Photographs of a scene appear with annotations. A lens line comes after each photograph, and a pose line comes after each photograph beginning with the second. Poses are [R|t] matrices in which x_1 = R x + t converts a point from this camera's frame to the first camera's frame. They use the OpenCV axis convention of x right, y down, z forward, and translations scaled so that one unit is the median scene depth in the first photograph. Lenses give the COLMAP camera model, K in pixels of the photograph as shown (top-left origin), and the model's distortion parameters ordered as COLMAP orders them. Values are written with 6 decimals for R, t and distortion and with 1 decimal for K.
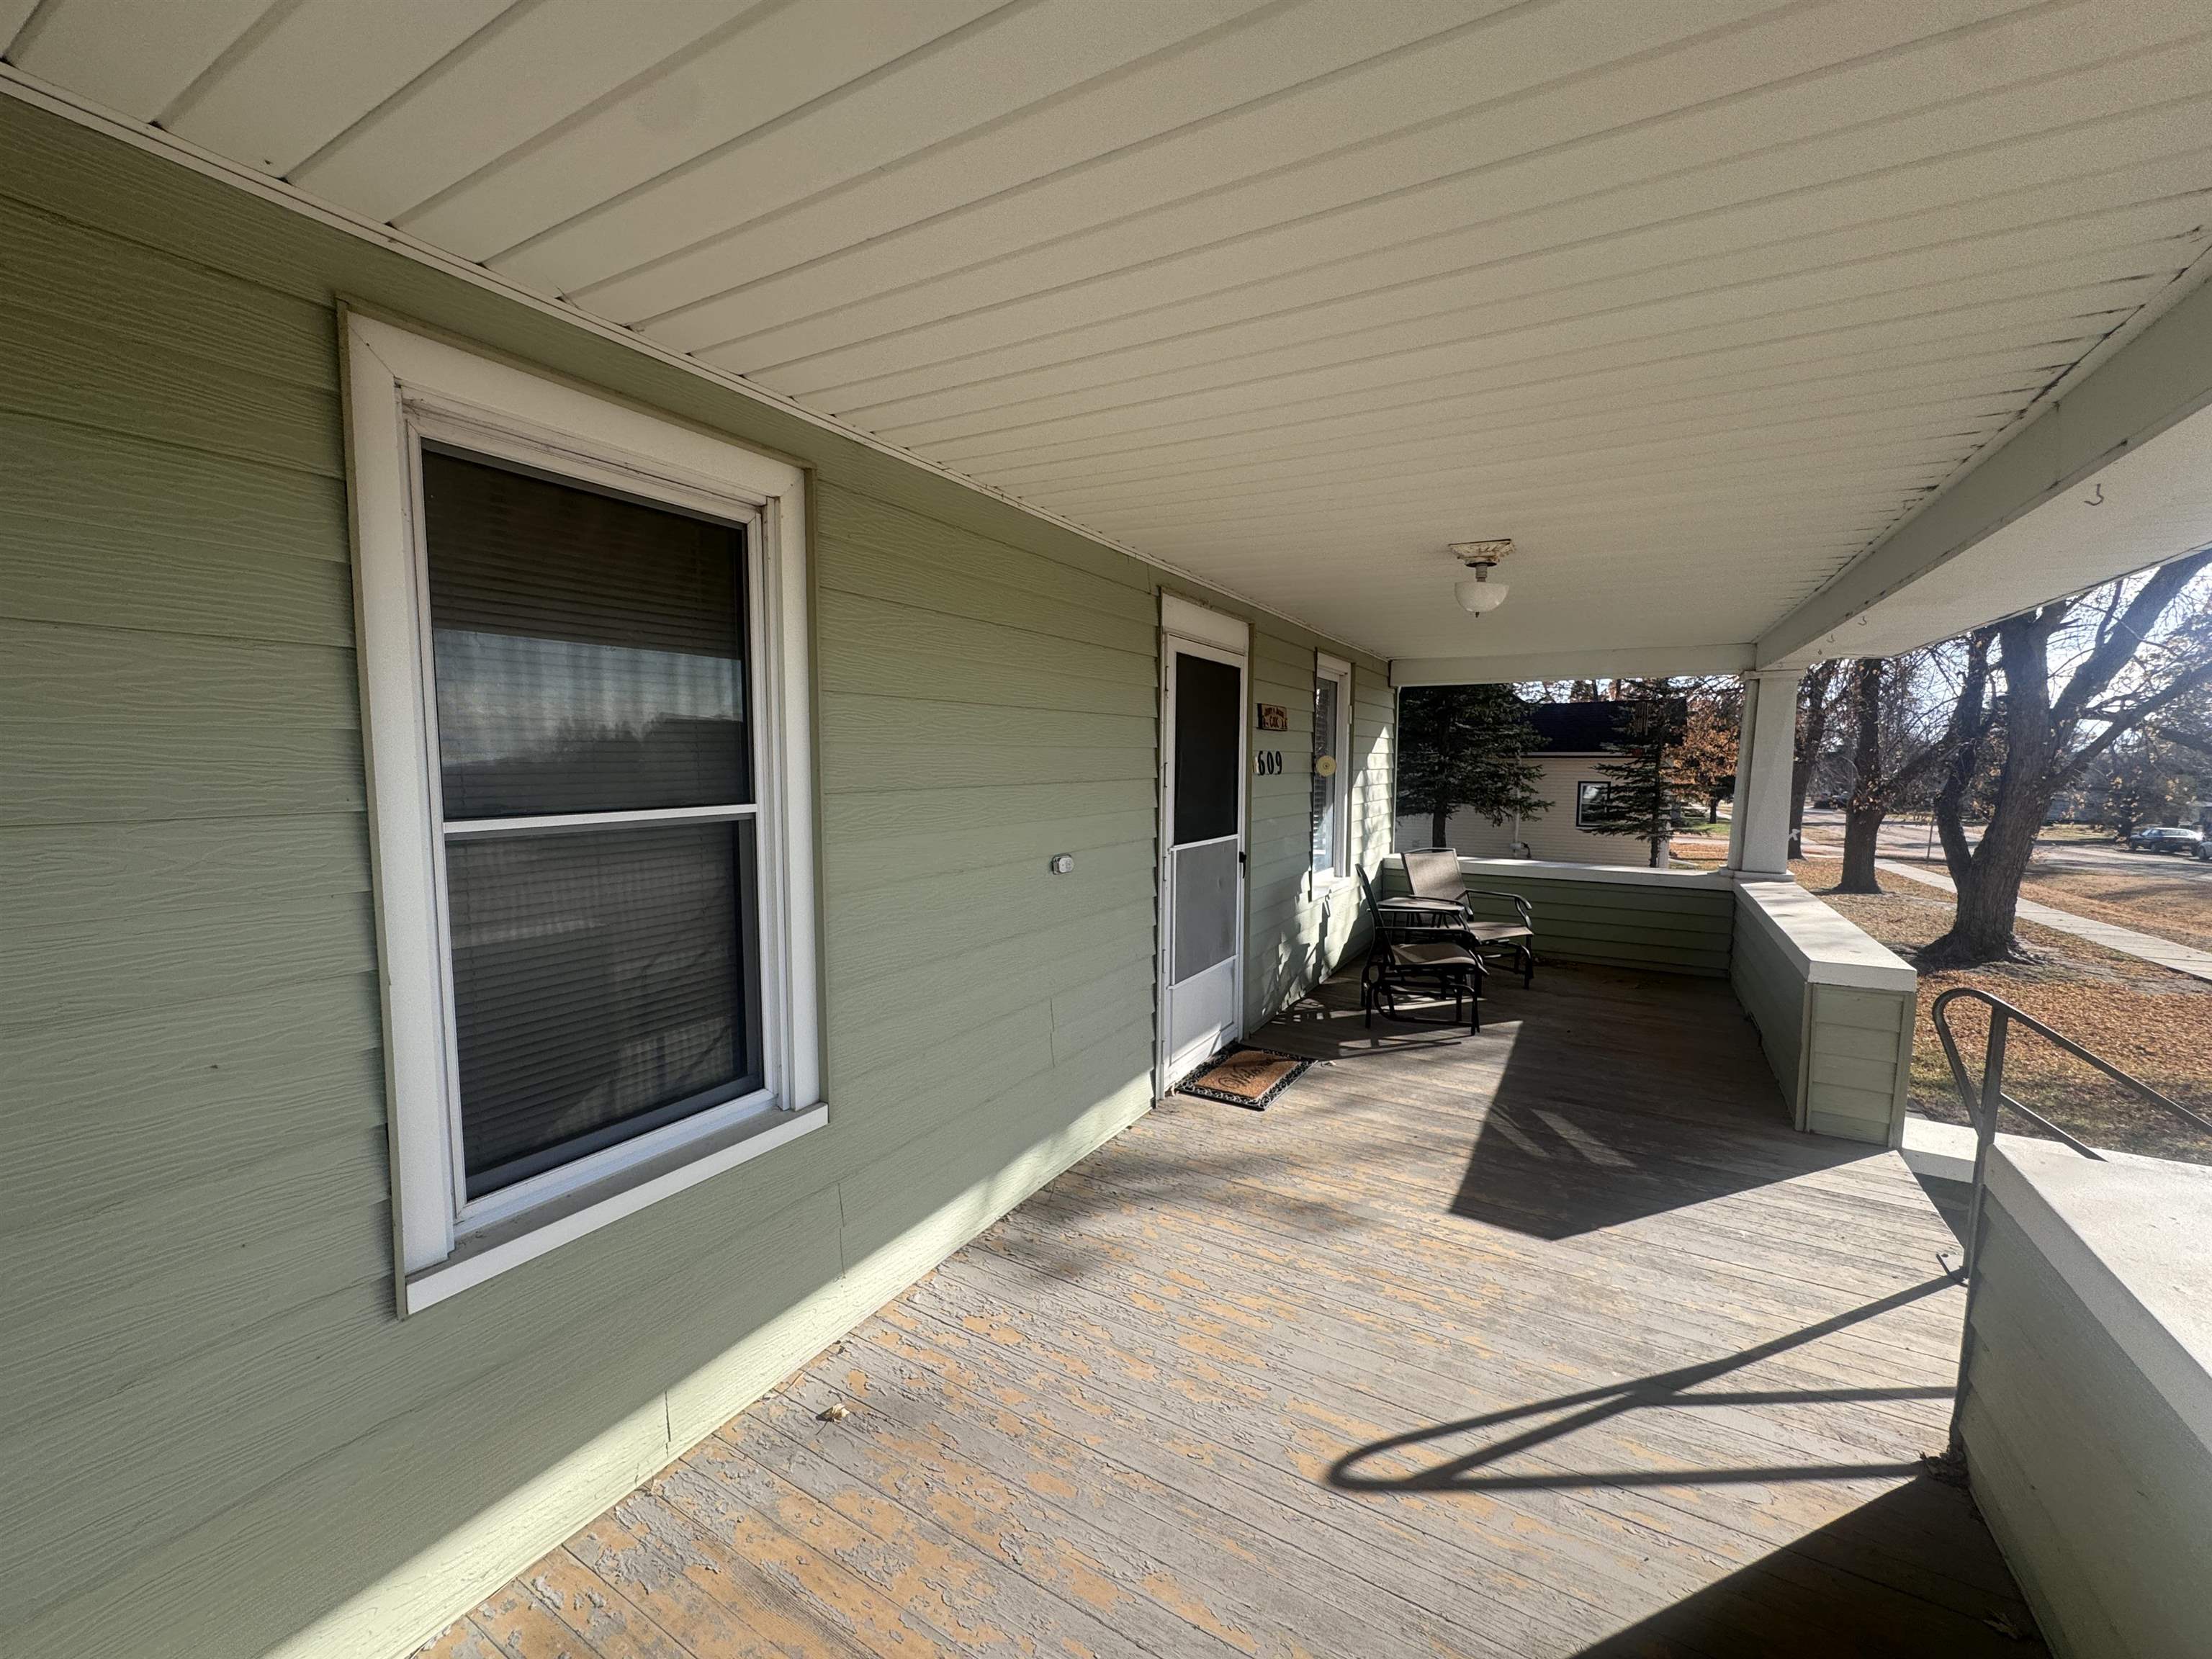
lens RADIAL K [[889.8, 0, 1102.3], [0, 889.8, 825.2], [0, 0, 1]] dist [-0.000256, -0.000940]
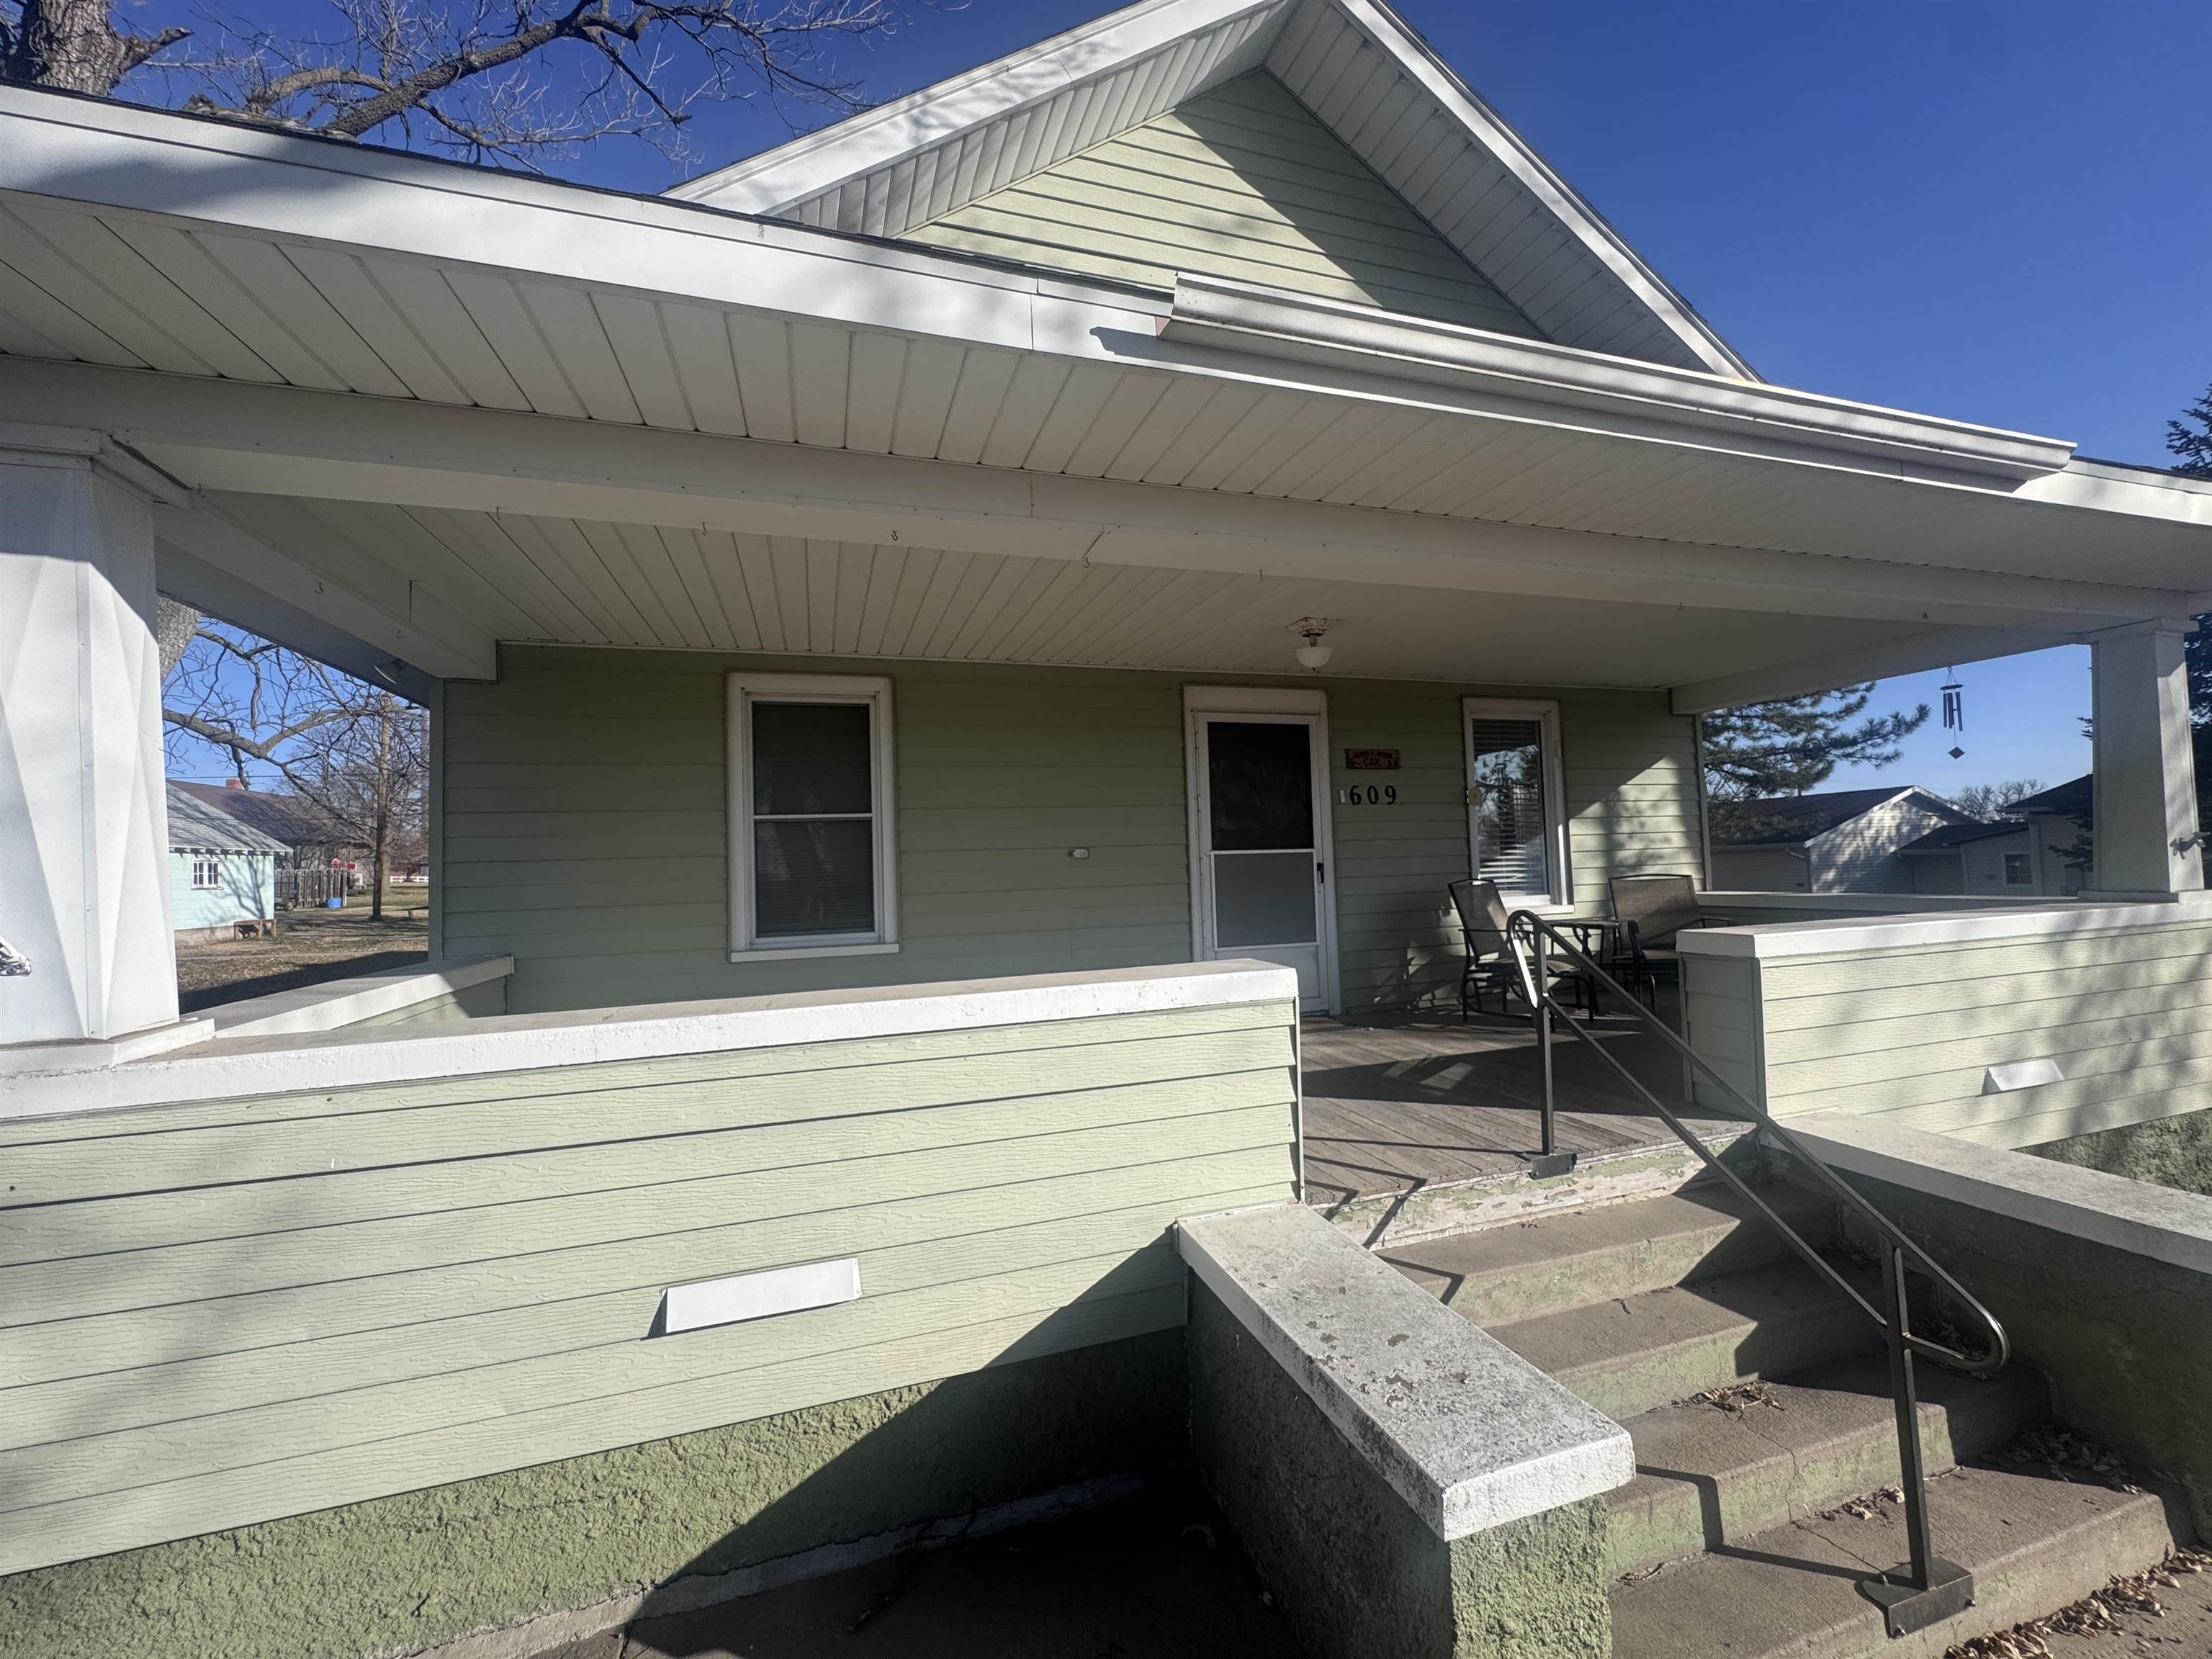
lens RADIAL K [[889.8, 0, 1111.2], [0, 889.8, 836.8], [0, 0, 1]] dist [-0.000256, -0.000940]
pose [[0.742142, -0.051359, -0.668272, 1.580114], [-0.016720, 0.995331, -0.095062, 0.238925], [0.670034, 0.081723, 0.737818, -0.337335]]
